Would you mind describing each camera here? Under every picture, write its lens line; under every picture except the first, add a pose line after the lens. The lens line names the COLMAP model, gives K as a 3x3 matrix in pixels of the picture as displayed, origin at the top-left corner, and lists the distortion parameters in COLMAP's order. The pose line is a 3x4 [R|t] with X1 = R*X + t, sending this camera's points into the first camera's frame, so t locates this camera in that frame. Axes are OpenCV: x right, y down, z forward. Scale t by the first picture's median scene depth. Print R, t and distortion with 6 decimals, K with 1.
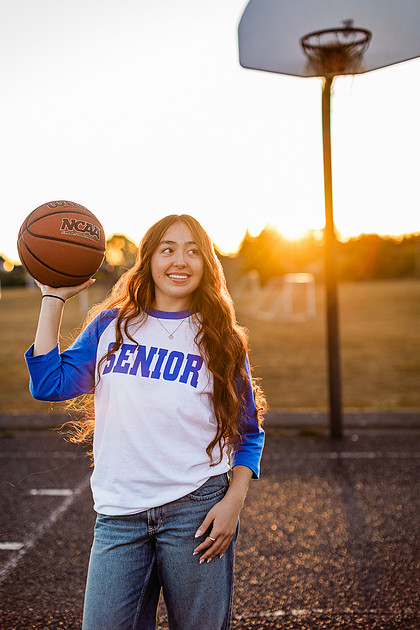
lens RADIAL K [[975.6, 0, 210.1], [0, 975.6, 298.8], [0, 0, 1]] dist [0.193916, -0.019312]
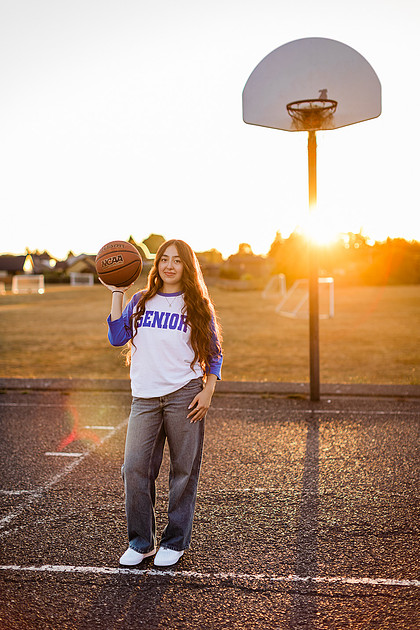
lens RADIAL K [[940.1, 0, 210.0], [0, 940.1, 315.0], [0, 0, 1]] dist [0.020286, 0.009711]
pose [[0.999151, 0.023056, -0.034129, 0.037008], [-0.022410, 0.999565, 0.019189, 0.008020], [0.034556, -0.018408, 0.999233, -0.324414]]
